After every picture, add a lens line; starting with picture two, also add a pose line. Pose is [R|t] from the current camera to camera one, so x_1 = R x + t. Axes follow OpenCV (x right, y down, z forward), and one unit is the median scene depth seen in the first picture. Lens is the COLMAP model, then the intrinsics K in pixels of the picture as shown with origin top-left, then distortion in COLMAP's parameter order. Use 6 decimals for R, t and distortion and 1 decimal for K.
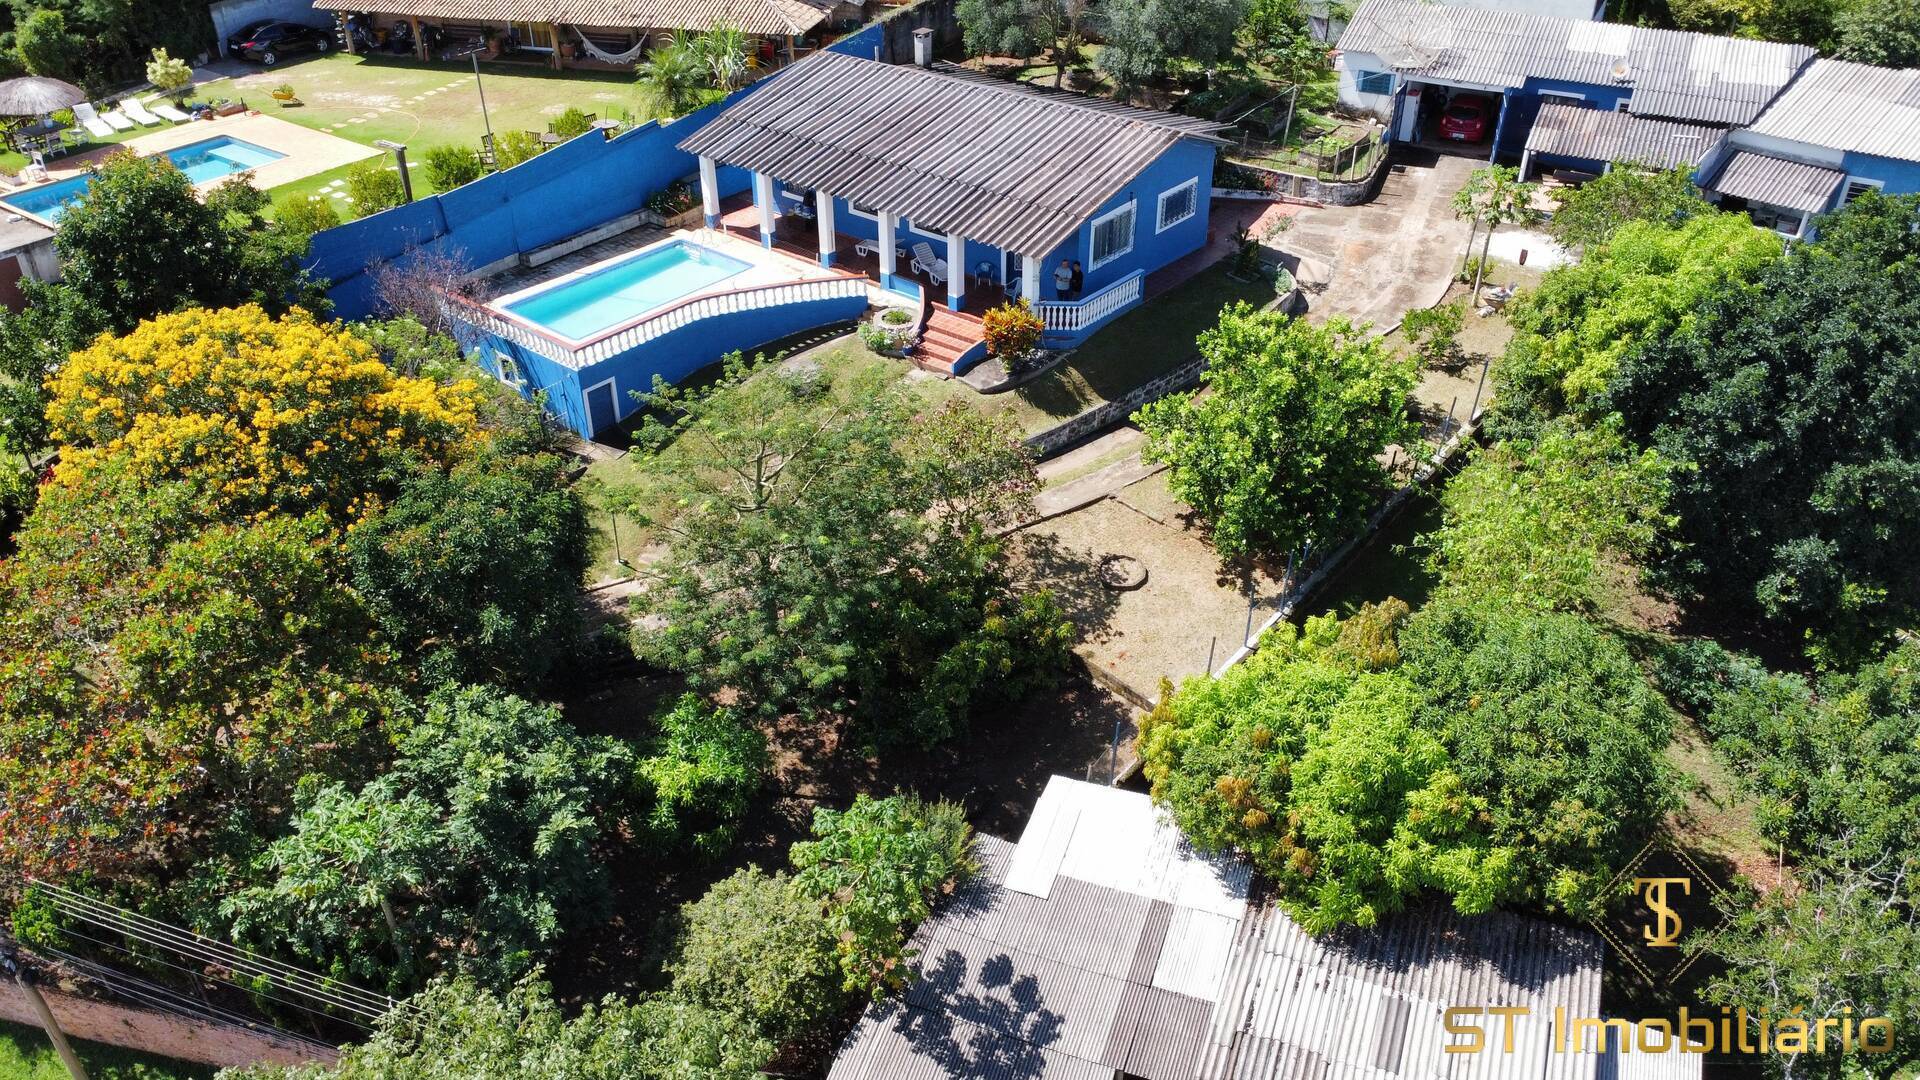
lens RADIAL K [[1440.1, 0, 960.0], [0, 1440.1, 540.0], [0, 0, 1]] dist [-0.012775, 0.003438]
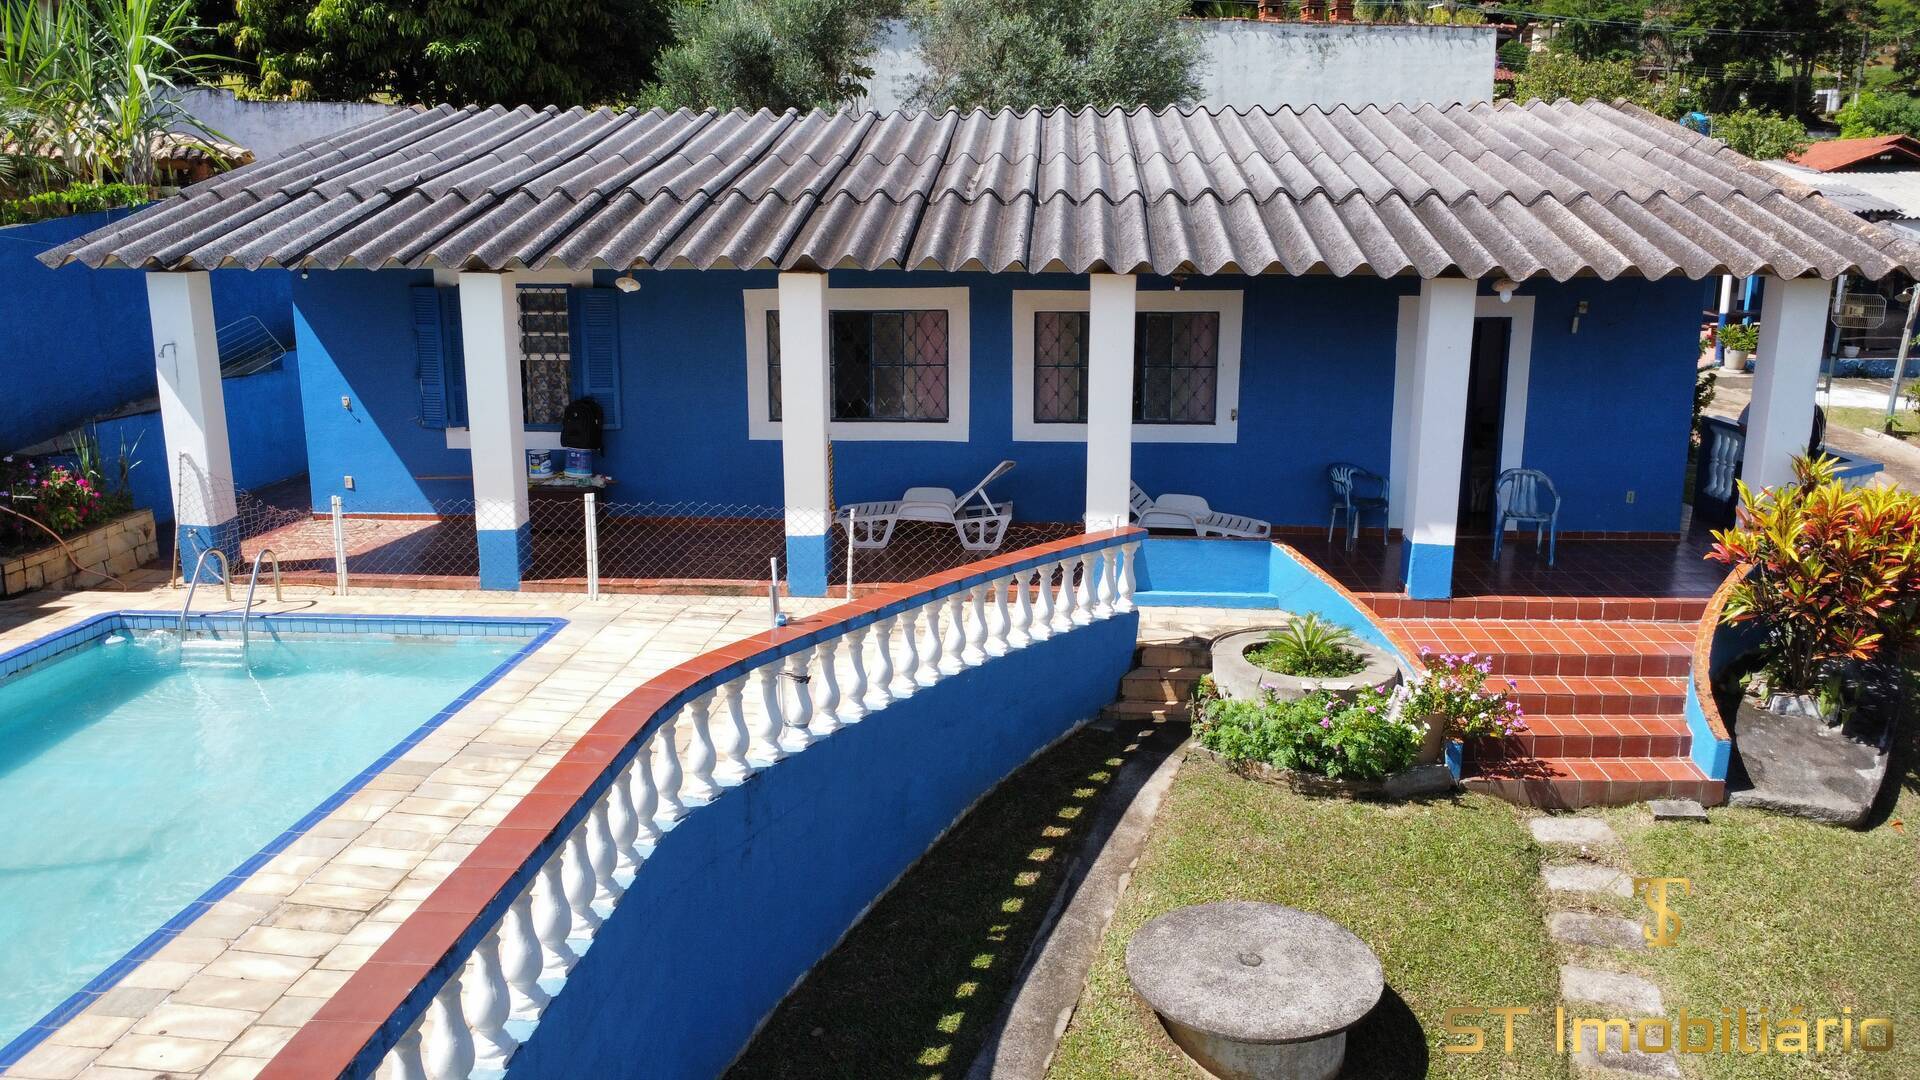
lens RADIAL K [[1440.1, 0, 960.0], [0, 1440.1, 540.0], [0, 0, 1]] dist [-0.012775, 0.003438]
pose [[0.815573, -0.122619, 0.565513, -0.228144], [0.319819, 0.909976, -0.263929, -0.122176], [-0.482240, 0.396115, 0.781369, 0.801372]]
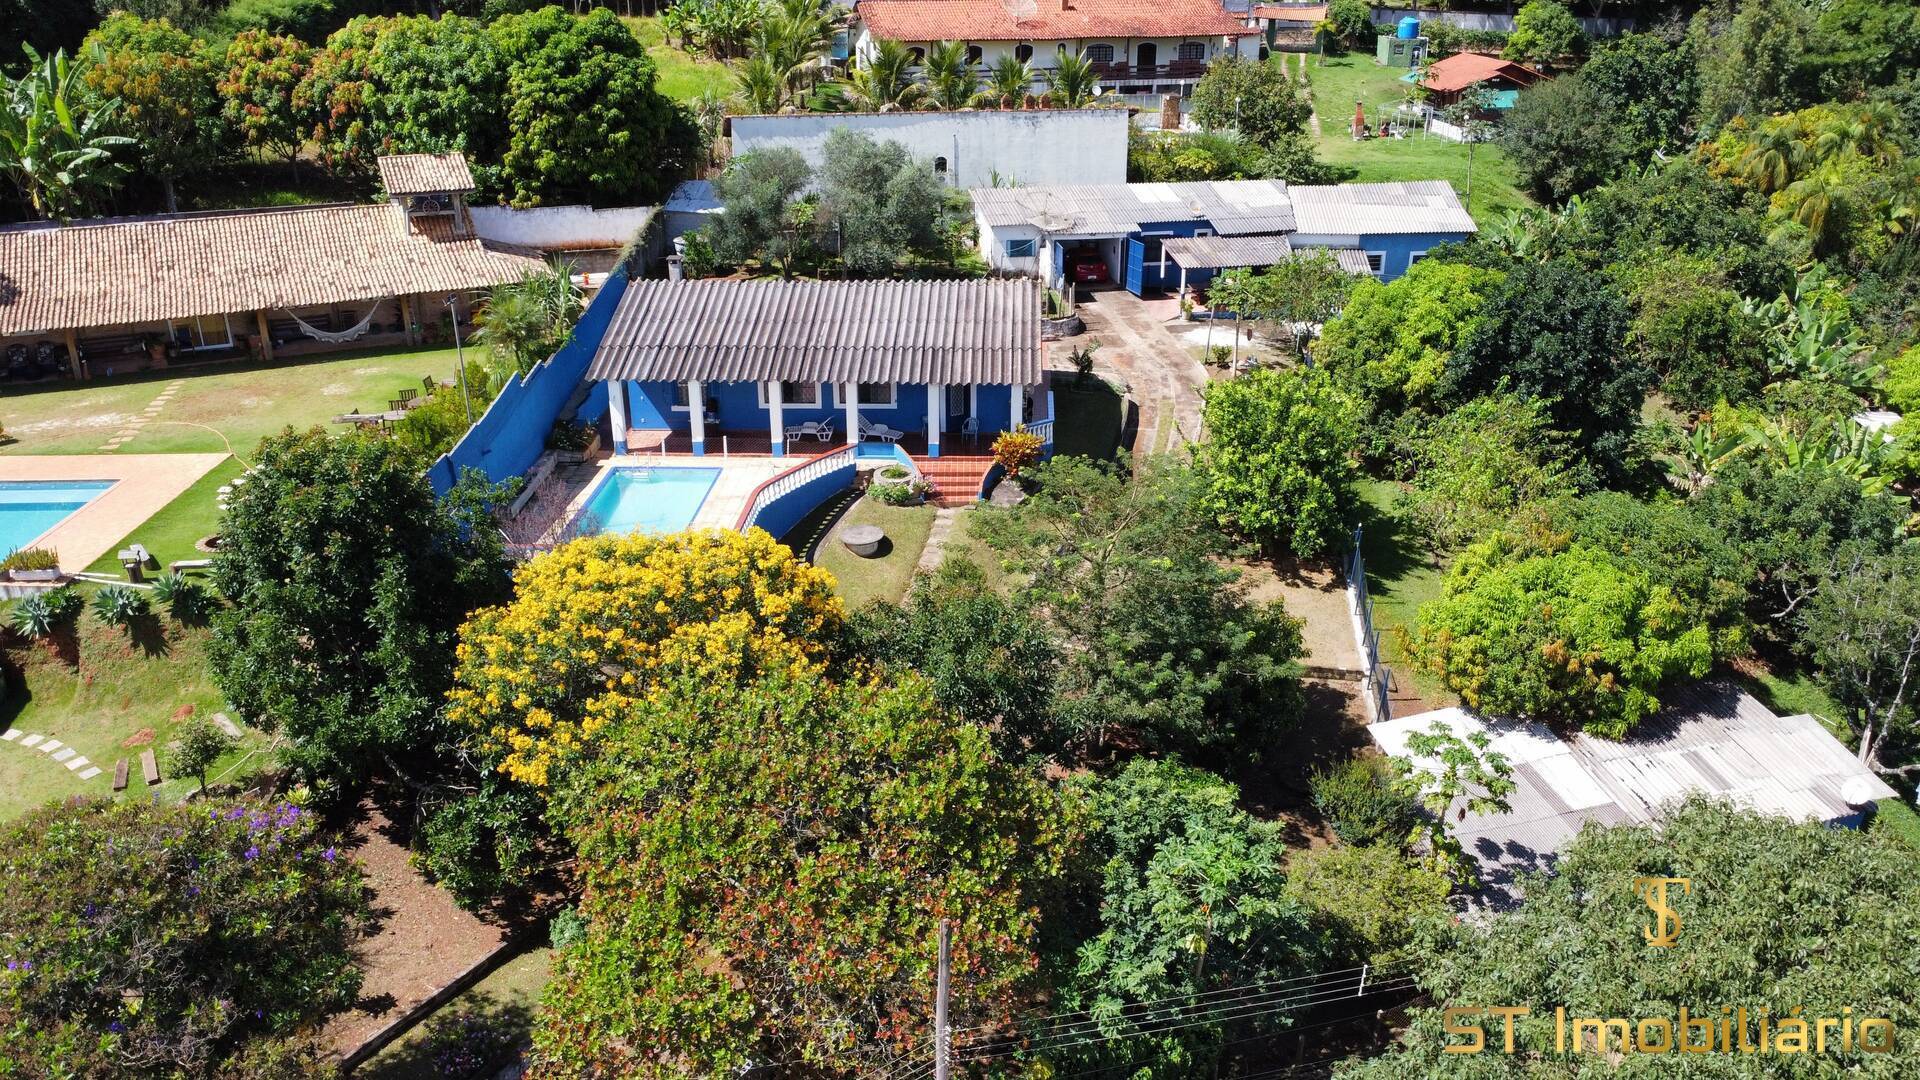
lens RADIAL K [[1440.1, 0, 960.0], [0, 1440.1, 540.0], [0, 0, 1]] dist [-0.012775, 0.003438]
pose [[0.798137, -0.238854, 0.553106, -0.602869], [0.336515, 0.938237, -0.080426, -0.002831], [-0.499734, 0.250320, 0.829220, 0.082140]]
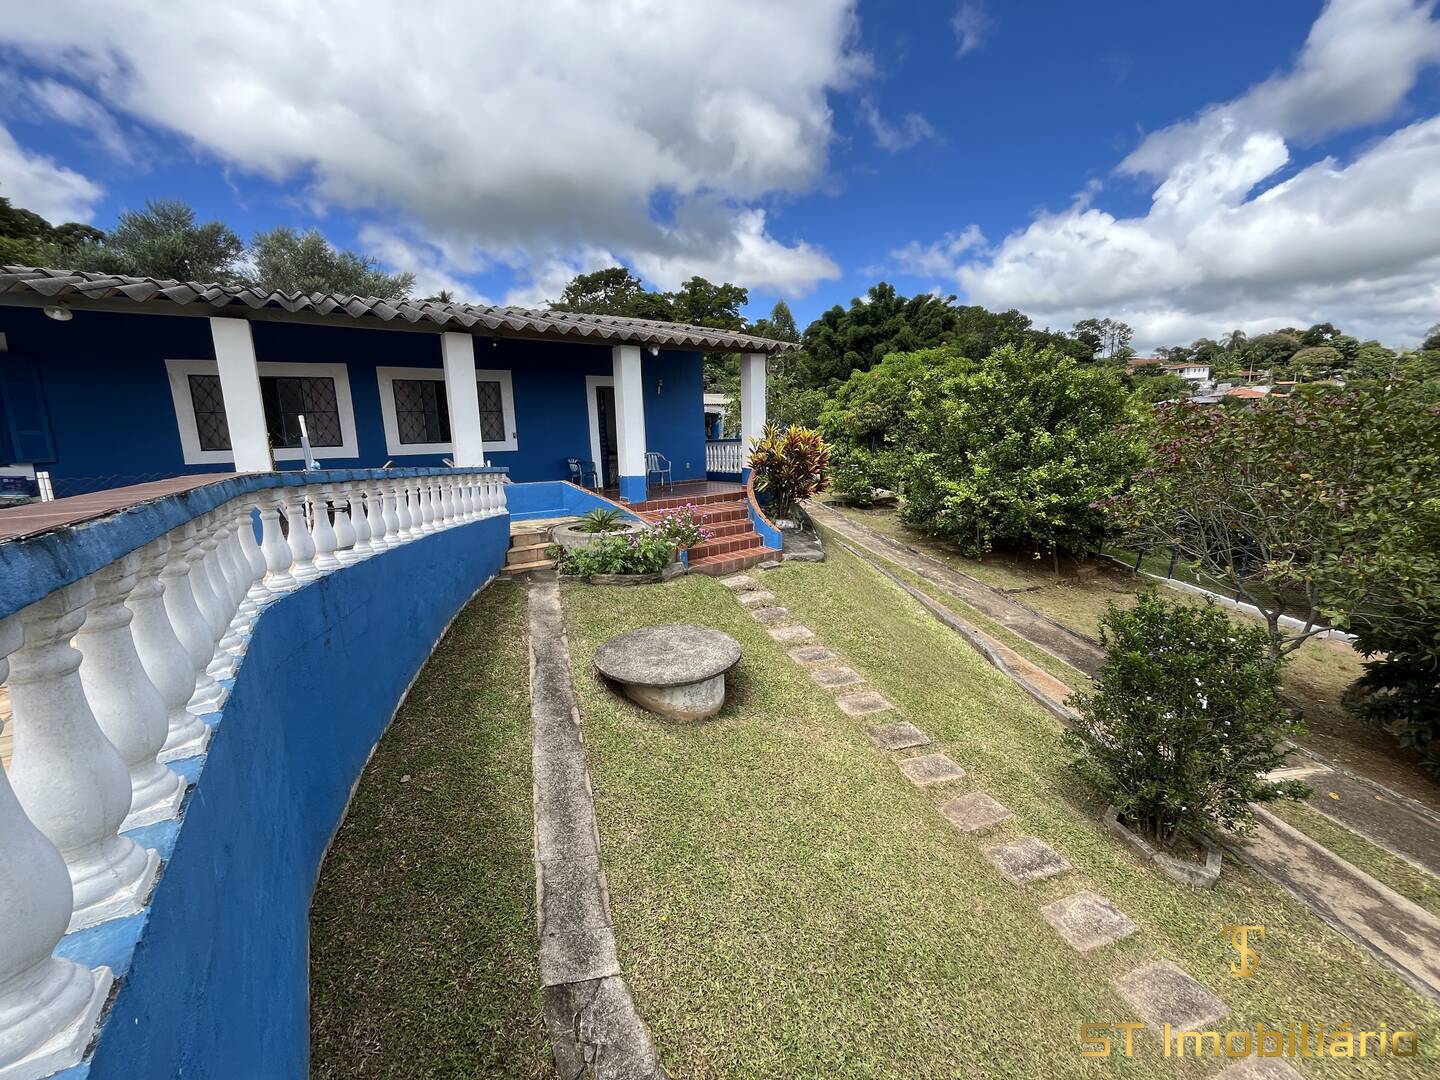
lens RADIAL K [[587.5, 0, 720.0], [0, 587.5, 540.0], [0, 0, 1]] dist [-0.004289, -0.000866]
pose [[0.286390, -0.177219, 0.941581, -0.216412], [0.559137, 0.828956, -0.014045, -0.121588], [-0.778040, 0.530495, 0.336494, 0.878851]]
